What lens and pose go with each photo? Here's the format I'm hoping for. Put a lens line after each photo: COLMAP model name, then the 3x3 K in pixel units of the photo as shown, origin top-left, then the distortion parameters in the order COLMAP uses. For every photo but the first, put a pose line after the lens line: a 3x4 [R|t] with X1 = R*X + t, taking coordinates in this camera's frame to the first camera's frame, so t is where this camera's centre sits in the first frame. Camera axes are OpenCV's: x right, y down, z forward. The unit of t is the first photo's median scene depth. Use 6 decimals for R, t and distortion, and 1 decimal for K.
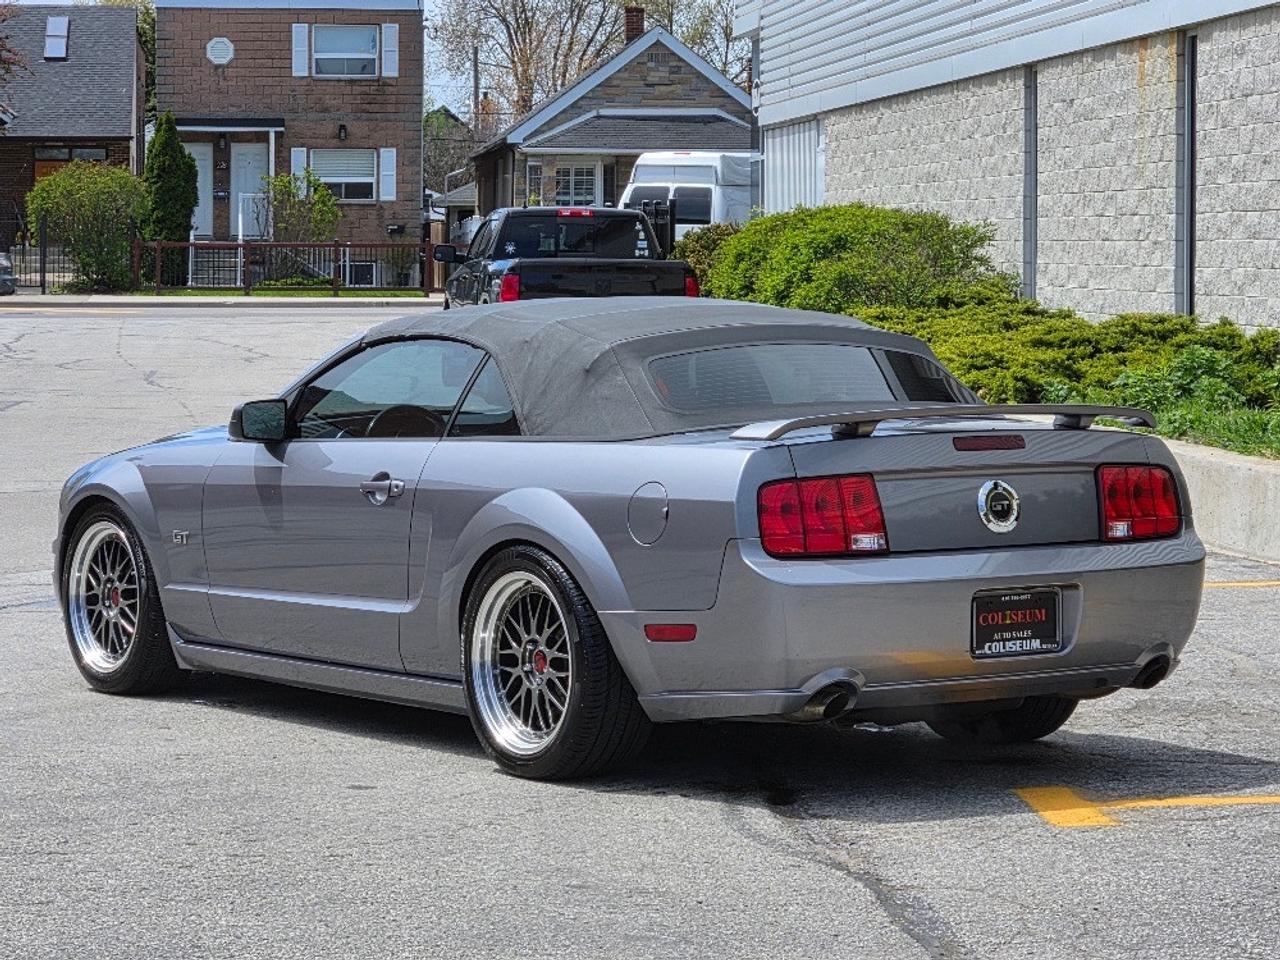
lens RADIAL K [[3667.8, 0, 616.9], [0, 3667.8, 480.1], [0, 0, 1]] dist [-0.695974, 15.715438]
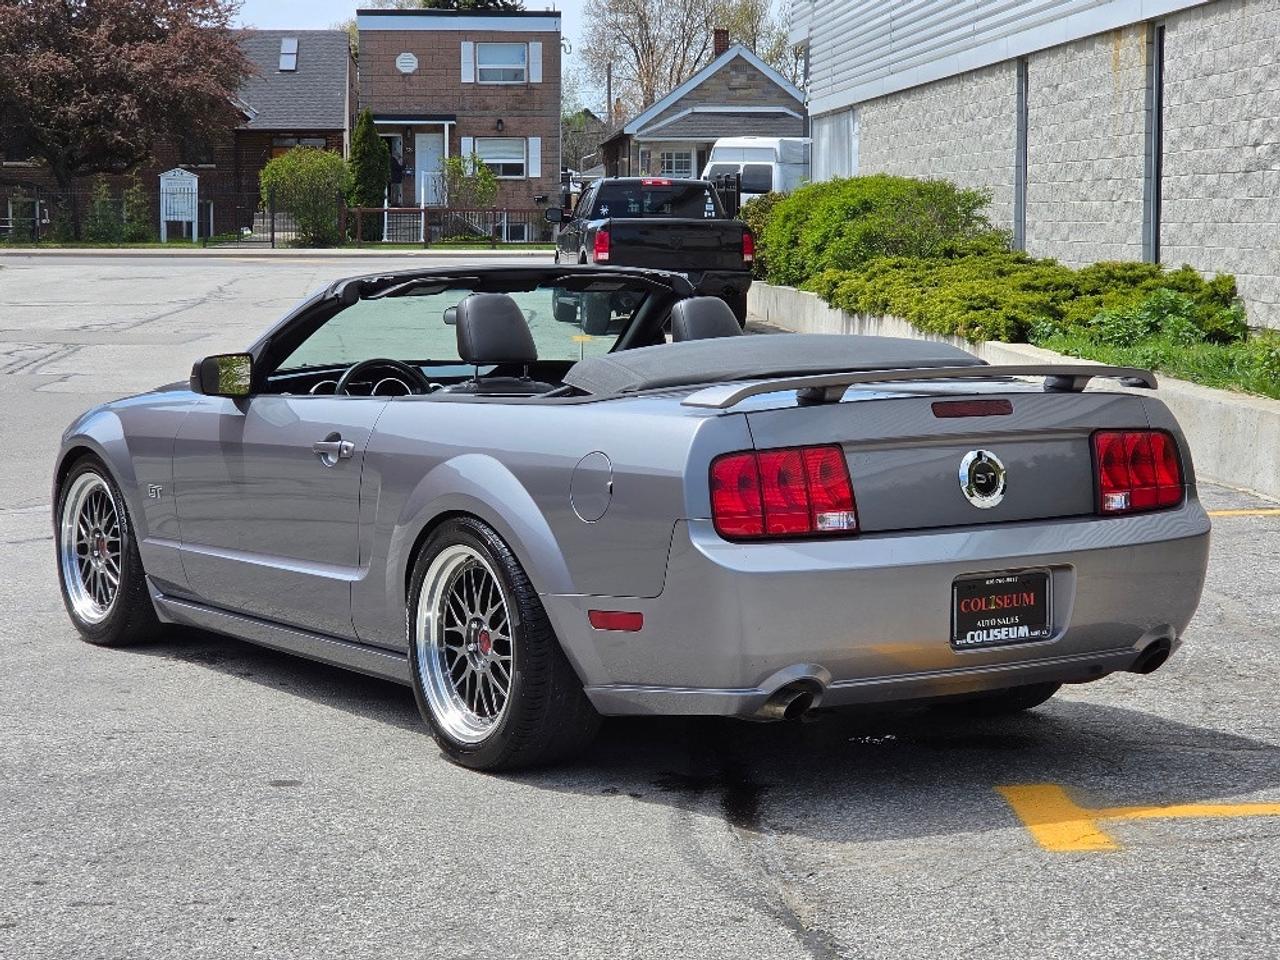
lens RADIAL K [[2753.8, 0, 641.7], [0, 2753.8, 499.7], [0, 0, 1]] dist [-0.328106, 6.848431]
pose [[0.999717, 0.001021, -0.023767, 0.033103], [-0.000053, 0.999173, 0.040672, -0.013818], [0.023789, -0.040659, 0.998890, 0.290438]]
